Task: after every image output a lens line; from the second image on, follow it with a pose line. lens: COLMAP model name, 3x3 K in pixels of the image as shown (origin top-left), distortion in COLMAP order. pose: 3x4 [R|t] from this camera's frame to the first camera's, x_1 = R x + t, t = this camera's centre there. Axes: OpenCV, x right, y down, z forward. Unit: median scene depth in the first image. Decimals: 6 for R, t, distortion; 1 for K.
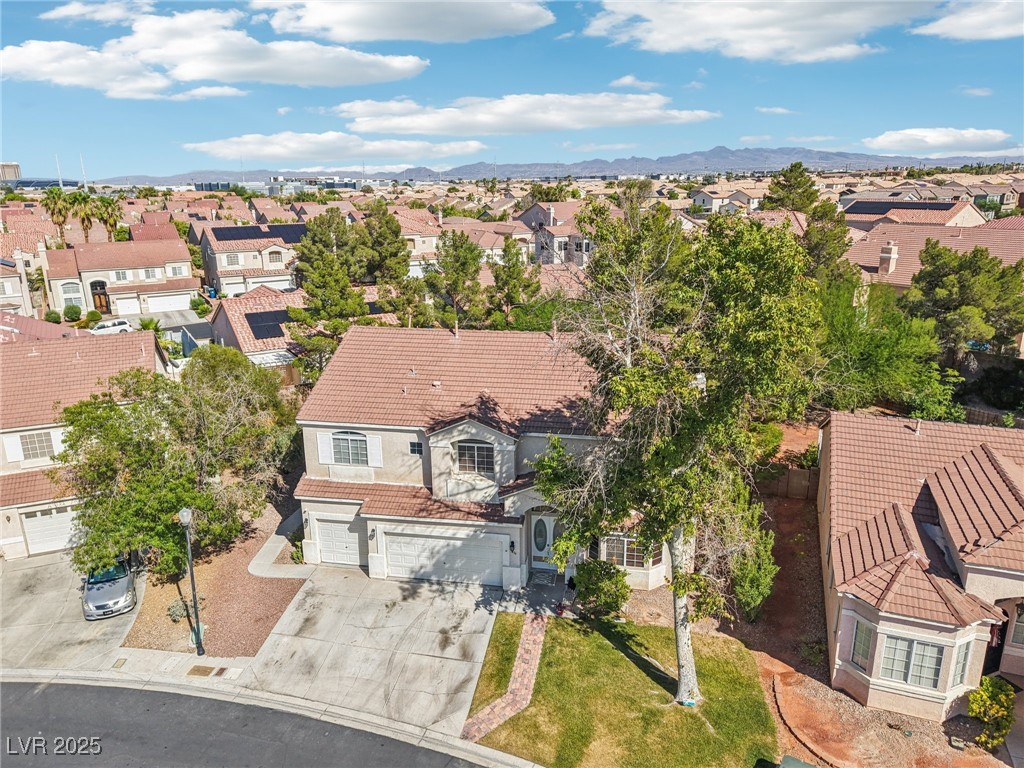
lens RADIAL K [[696.8, 0, 507.5], [0, 696.8, 384.9], [0, 0, 1]] dist [0.015054, -0.012864]
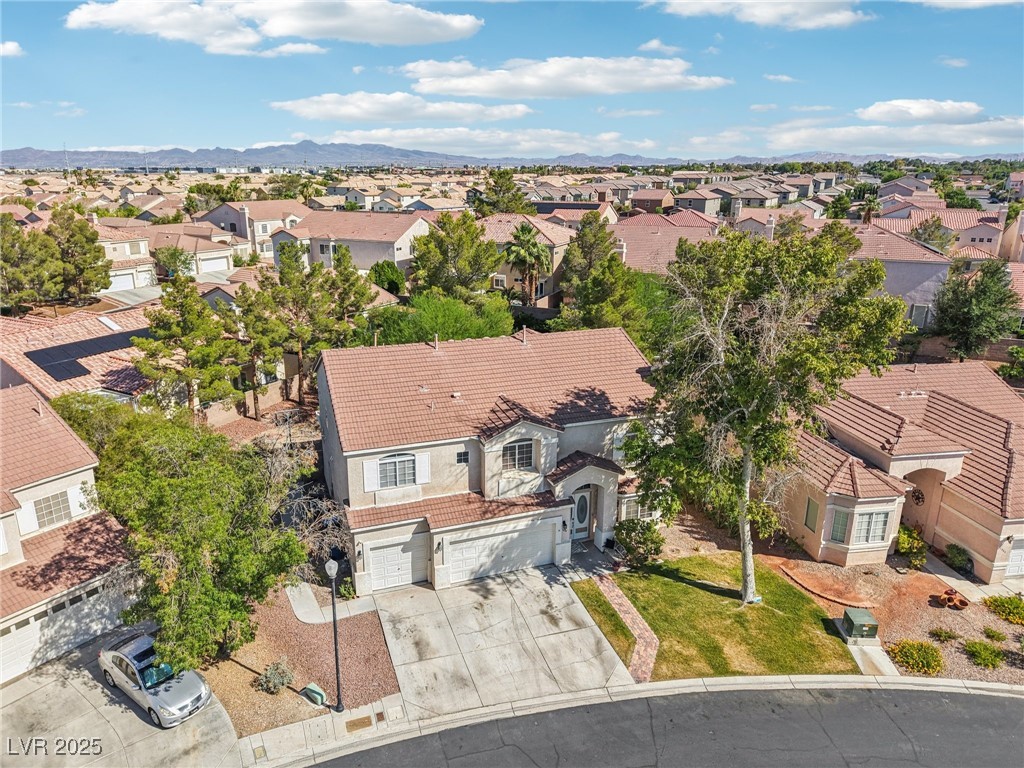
lens RADIAL K [[696.8, 0, 499.9], [0, 696.8, 364.3], [0, 0, 1]] dist [0.015054, -0.012864]
pose [[0.861249, -0.119472, 0.493940, -0.623370], [0.128260, 0.991608, 0.016207, -0.062894], [-0.491731, 0.049395, 0.869345, 0.045608]]
